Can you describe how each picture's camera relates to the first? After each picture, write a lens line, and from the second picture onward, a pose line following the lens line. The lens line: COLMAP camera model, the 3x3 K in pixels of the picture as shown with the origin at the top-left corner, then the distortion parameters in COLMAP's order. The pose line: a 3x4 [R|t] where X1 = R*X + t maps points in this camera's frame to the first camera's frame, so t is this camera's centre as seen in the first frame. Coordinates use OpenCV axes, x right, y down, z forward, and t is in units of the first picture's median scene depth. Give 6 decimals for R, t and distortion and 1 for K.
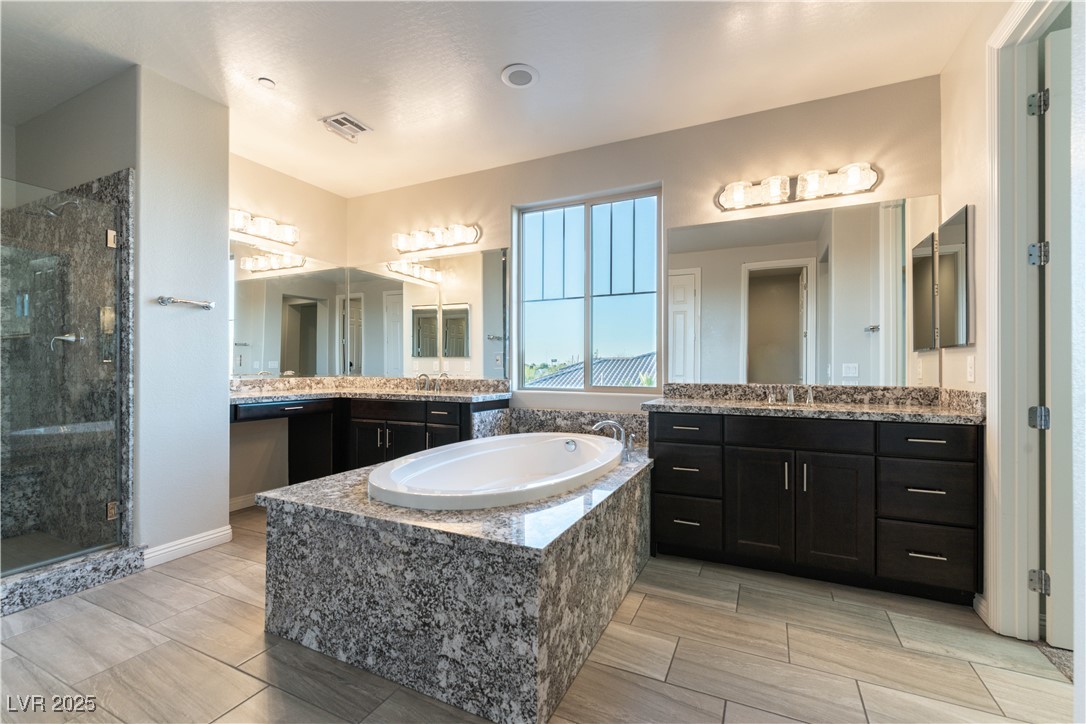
lens RADIAL K [[477.4, 0, 535.4], [0, 477.4, 363.2], [0, 0, 1]] dist [0.015370, 0.000073]
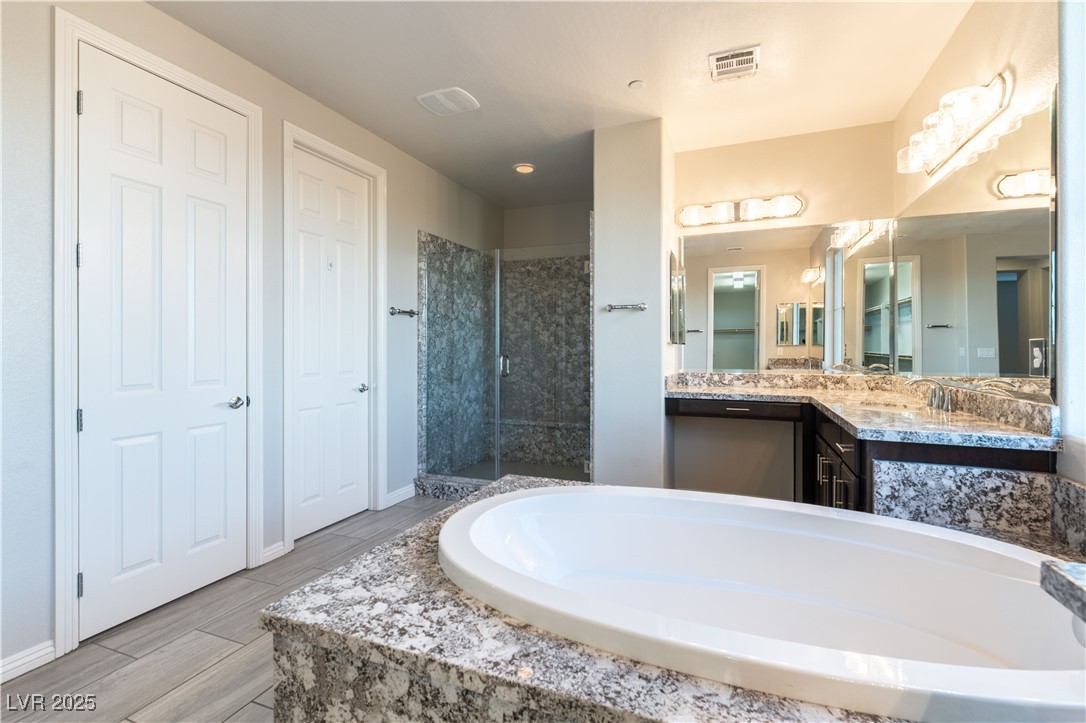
lens RADIAL K [[477.4, 0, 536.3], [0, 477.4, 351.8], [0, 0, 1]] dist [0.015370, 0.000073]
pose [[0.076438, 0.001300, -0.997073, 0.353531], [0.011959, 0.999926, 0.002221, -0.018380], [0.997003, -0.012093, 0.076417, 0.581679]]
